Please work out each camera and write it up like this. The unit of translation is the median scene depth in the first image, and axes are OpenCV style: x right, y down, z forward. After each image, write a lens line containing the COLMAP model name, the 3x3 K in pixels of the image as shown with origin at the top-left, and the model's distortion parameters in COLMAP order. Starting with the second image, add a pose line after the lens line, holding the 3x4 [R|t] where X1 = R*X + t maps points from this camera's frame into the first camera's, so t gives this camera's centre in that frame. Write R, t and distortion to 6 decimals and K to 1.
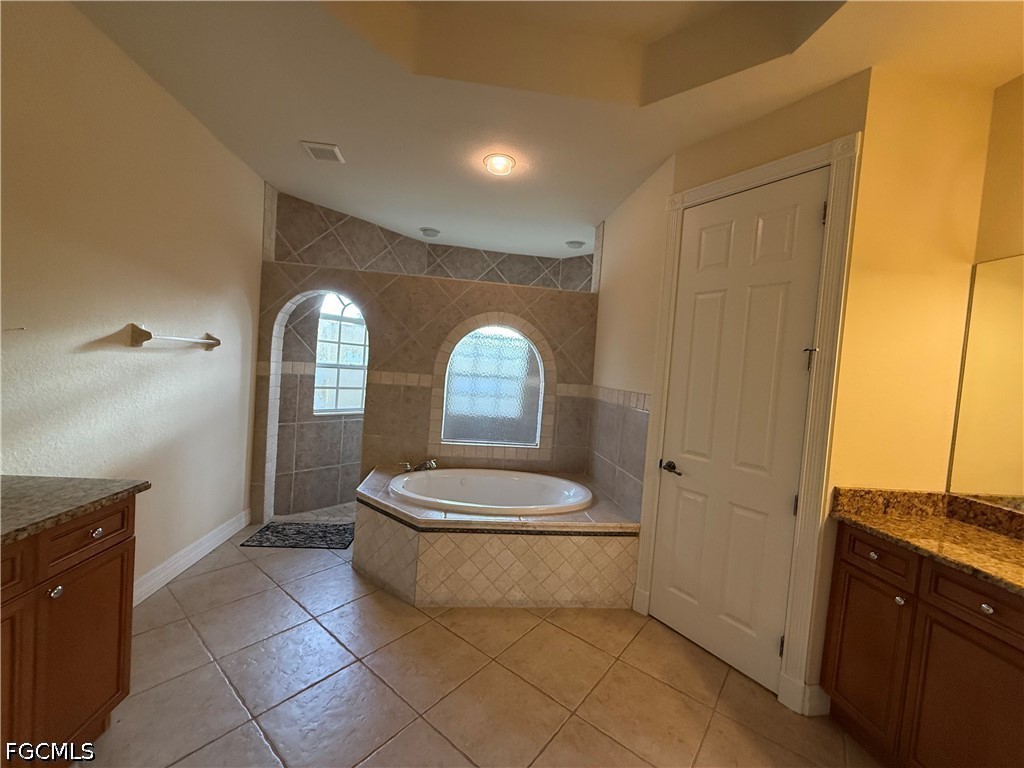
lens RADIAL K [[405.3, 0, 508.5], [0, 405.3, 384.3], [0, 0, 1]] dist [0.000788, -0.000847]
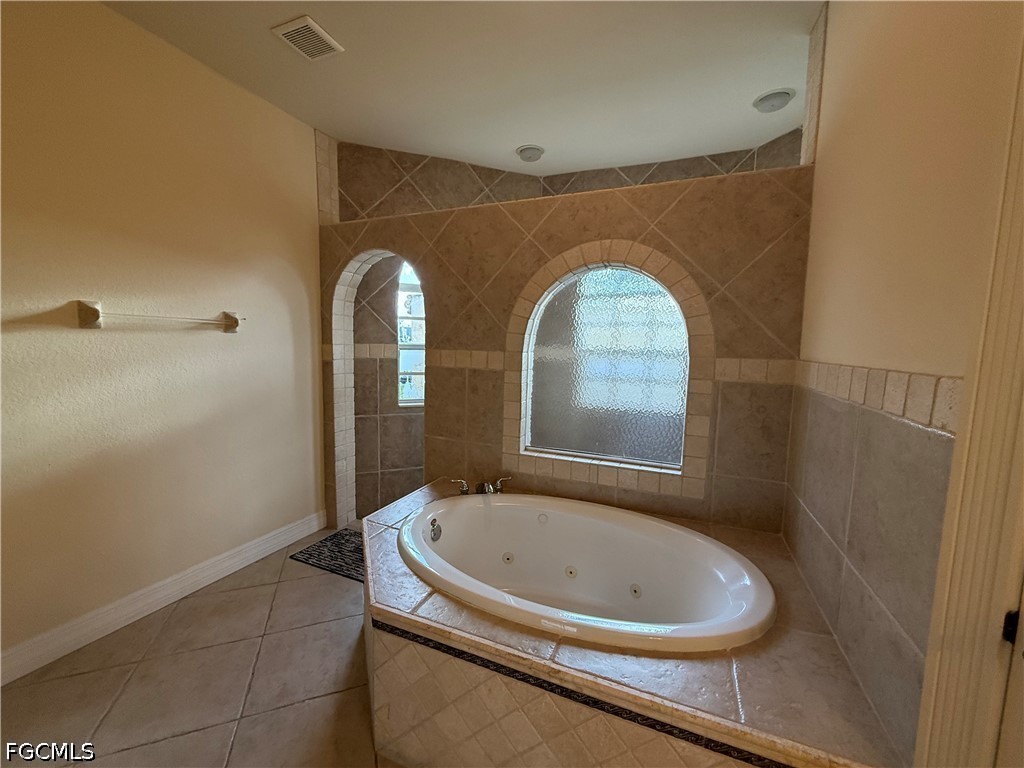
lens RADIAL K [[405.3, 0, 508.5], [0, 405.3, 384.3], [0, 0, 1]] dist [0.000788, -0.000847]
pose [[0.869580, -0.003851, -0.493777, 0.149136], [0.022121, 0.999269, 0.031164, 0.009740], [0.493296, -0.038022, 0.869030, 0.414612]]
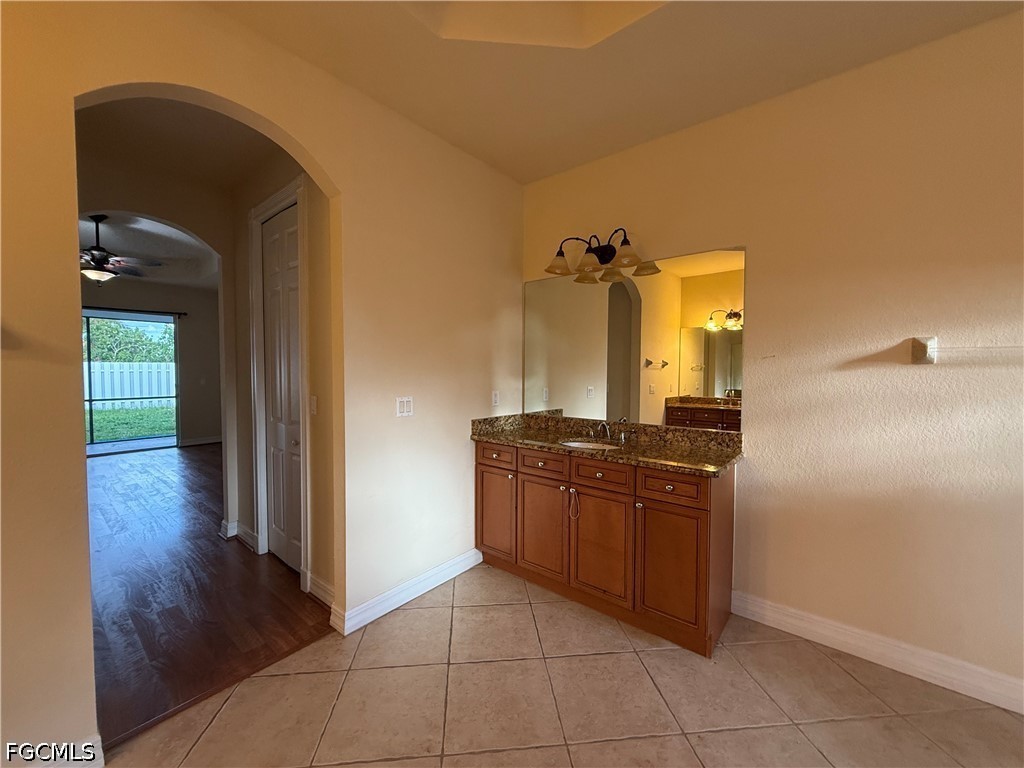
lens RADIAL K [[405.3, 0, 508.5], [0, 405.3, 384.3], [0, 0, 1]] dist [0.000788, -0.000847]
pose [[-0.715501, -0.045779, -0.697110, 0.174369], [-0.079672, 0.996688, 0.016321, 0.003102], [0.694054, 0.067218, -0.716778, 0.603430]]
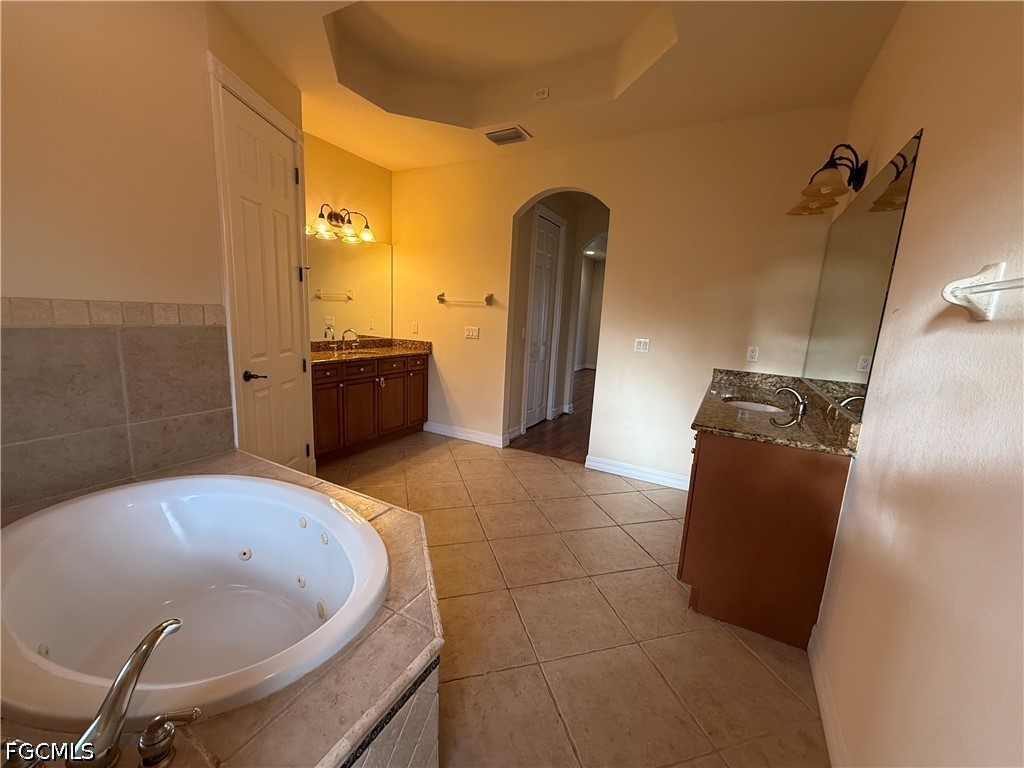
lens RADIAL K [[405.3, 0, 508.5], [0, 405.3, 384.3], [0, 0, 1]] dist [0.000788, -0.000847]
pose [[-0.809796, -0.212423, 0.546907, -0.456343], [-0.087988, 0.965584, 0.244757, -0.053296], [-0.580076, 0.150081, -0.800617, 0.968833]]
